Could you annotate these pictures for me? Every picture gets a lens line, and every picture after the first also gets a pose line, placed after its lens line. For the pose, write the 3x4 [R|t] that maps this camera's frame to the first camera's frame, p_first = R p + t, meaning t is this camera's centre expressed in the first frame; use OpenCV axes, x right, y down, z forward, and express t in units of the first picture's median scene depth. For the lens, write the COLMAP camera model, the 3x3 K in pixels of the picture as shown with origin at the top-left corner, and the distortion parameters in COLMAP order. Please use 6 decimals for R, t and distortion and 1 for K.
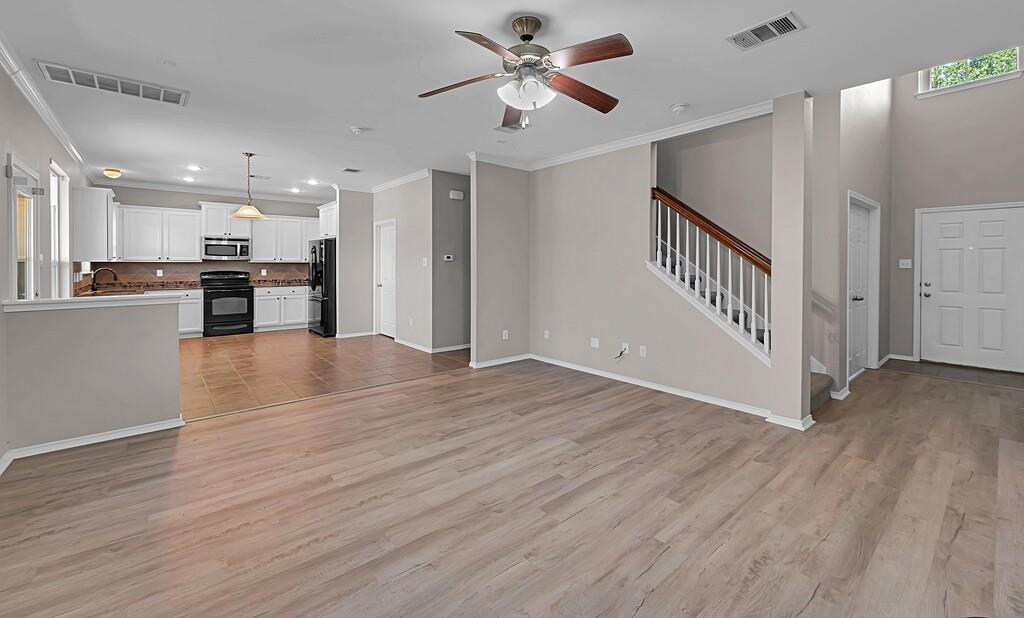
lens RADIAL K [[422.1, 0, 524.5], [0, 422.1, 267.3], [0, 0, 1]] dist [-0.000324, -0.000264]
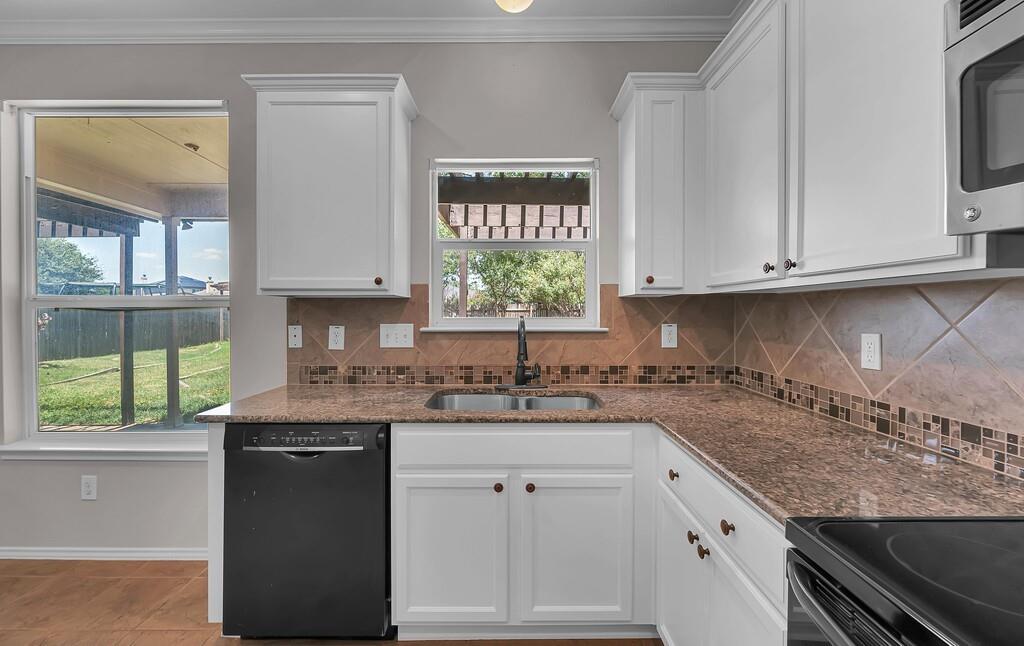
lens RADIAL K [[418.5, 0, 510.3], [0, 418.5, 316.3], [0, 0, 1]] dist [-0.002218, -0.000702]
pose [[-0.658172, 0.004608, -0.752854, -0.761587], [-0.009342, 0.999854, 0.014287, -0.002203], [0.752810, 0.016437, -0.658033, 1.201934]]
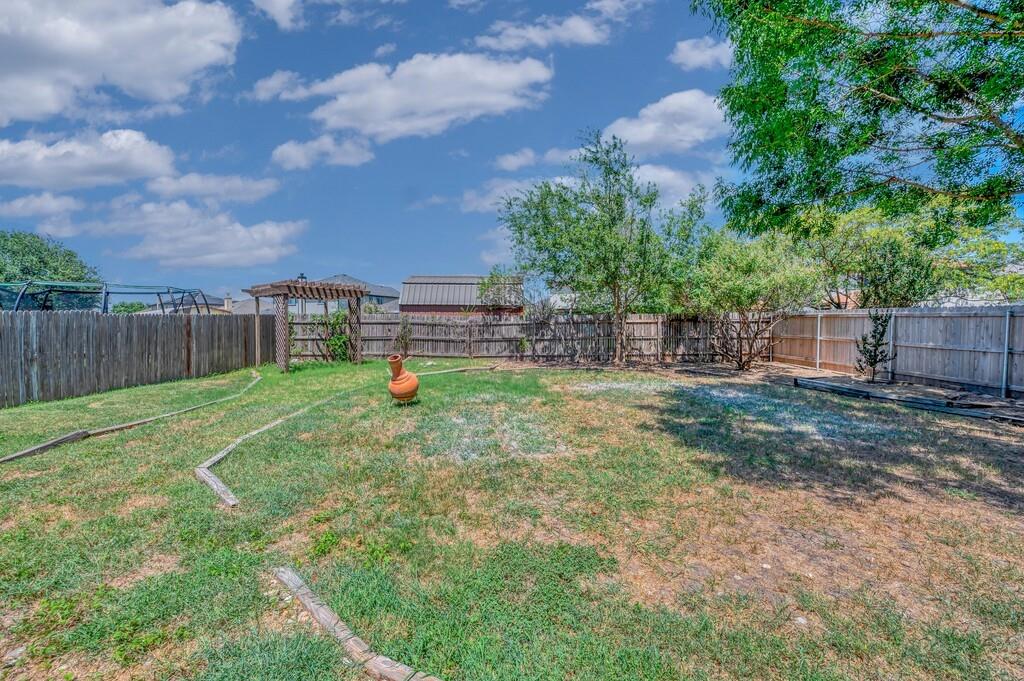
lens RADIAL K [[404.5, 0, 510.3], [0, 404.5, 339.4], [0, 0, 1]] dist [0.001133, -0.000062]
pose [[-0.665651, 0.021494, -0.745954, -0.945242], [-0.002247, 0.999523, 0.030805, 0.027613], [0.746260, 0.022182, -0.665285, 0.125633]]
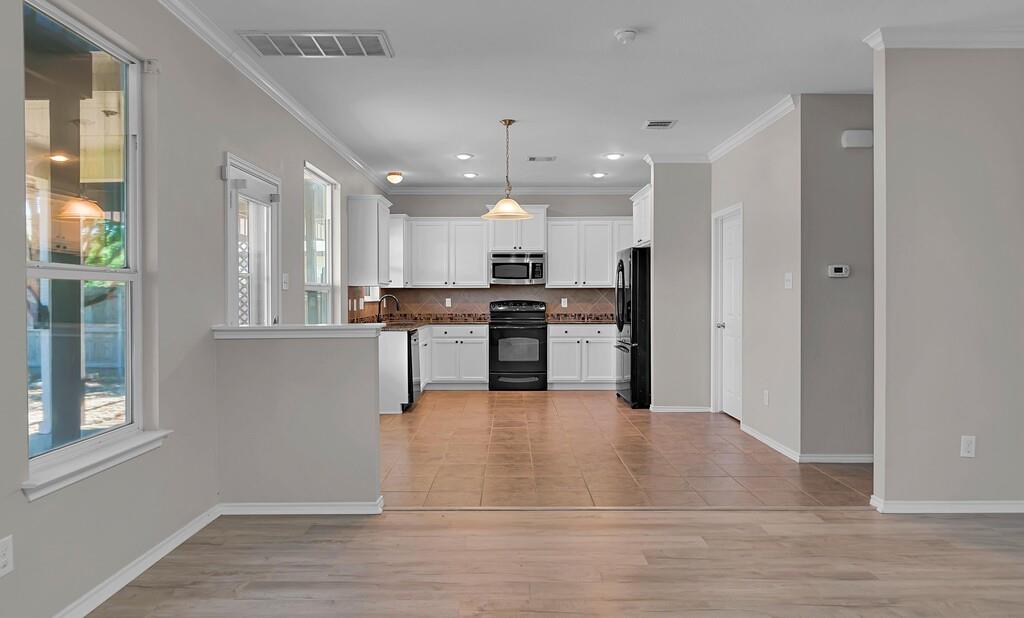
lens RADIAL K [[678.8, 0, 517.1], [0, 678.8, 302.3], [0, 0, 1]] dist [-0.005829, 0.003145]
pose [[0.755023, 0.002438, -0.655693, 0.054204], [-0.002352, 0.999997, 0.001010, 0.014069], [0.655694, 0.000780, 0.755027, 0.173300]]
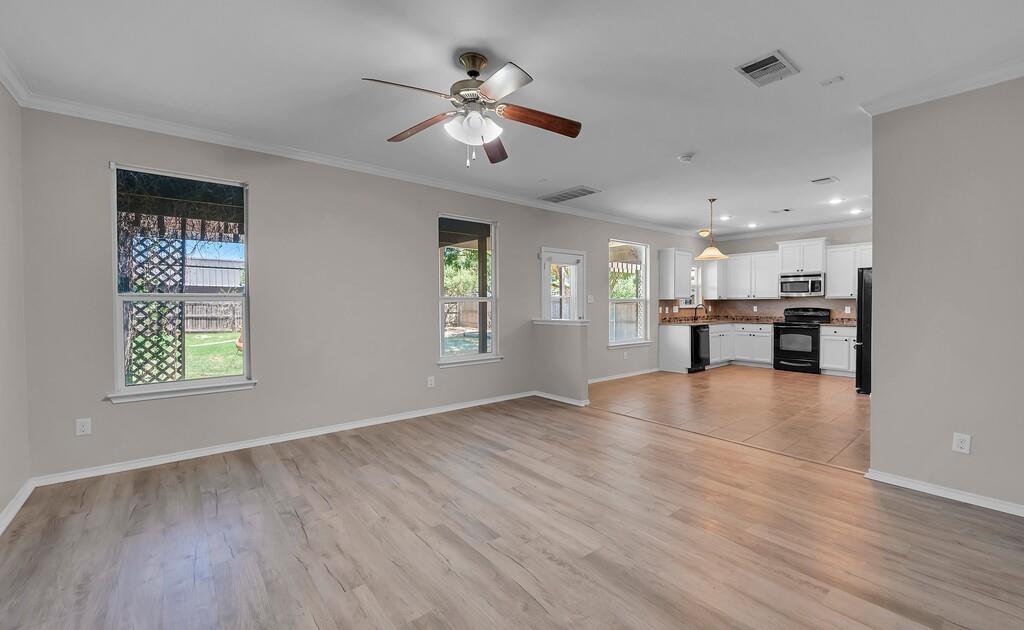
lens RADIAL K [[432.1, 0, 518.7], [0, 432.1, 312.5], [0, 0, 1]] dist [-0.002538, 0.000037]
pose [[-0.040286, 0.020807, -0.998972, 0.427729], [-0.003895, 0.999772, 0.020980, 0.001861], [0.999181, 0.004737, -0.040196, 0.472507]]
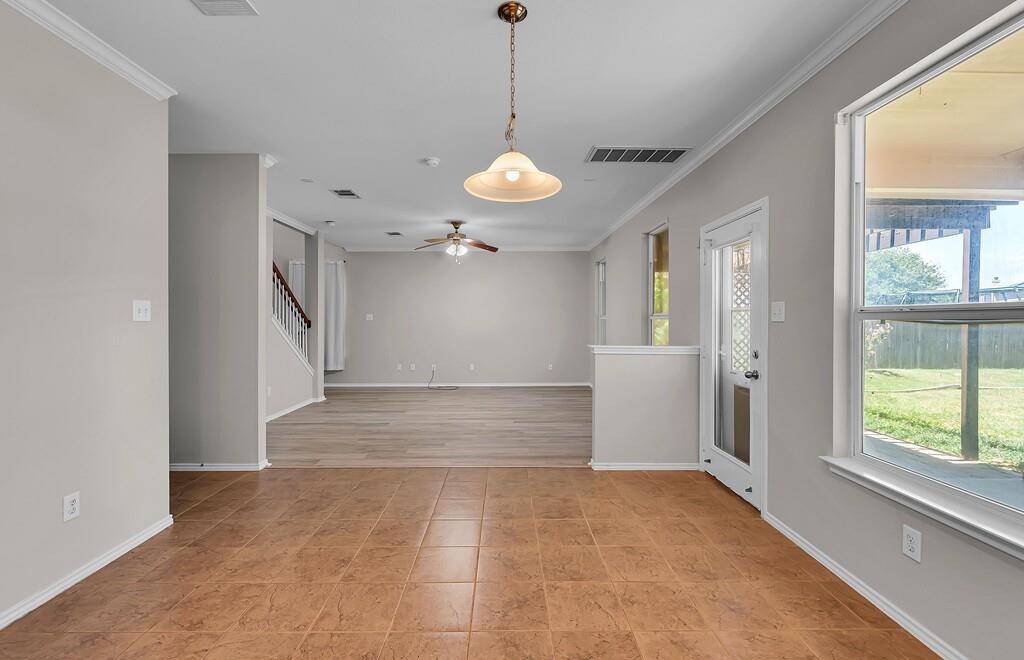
lens RADIAL K [[434.3, 0, 510.3], [0, 434.3, 326.0], [0, 0, 1]] dist [-0.004150, 0.001584]
pose [[-0.759050, -0.007227, 0.650992, -0.773969], [0.006382, 0.999808, 0.018542, -0.003772], [-0.651001, 0.018229, -0.758858, 1.112194]]
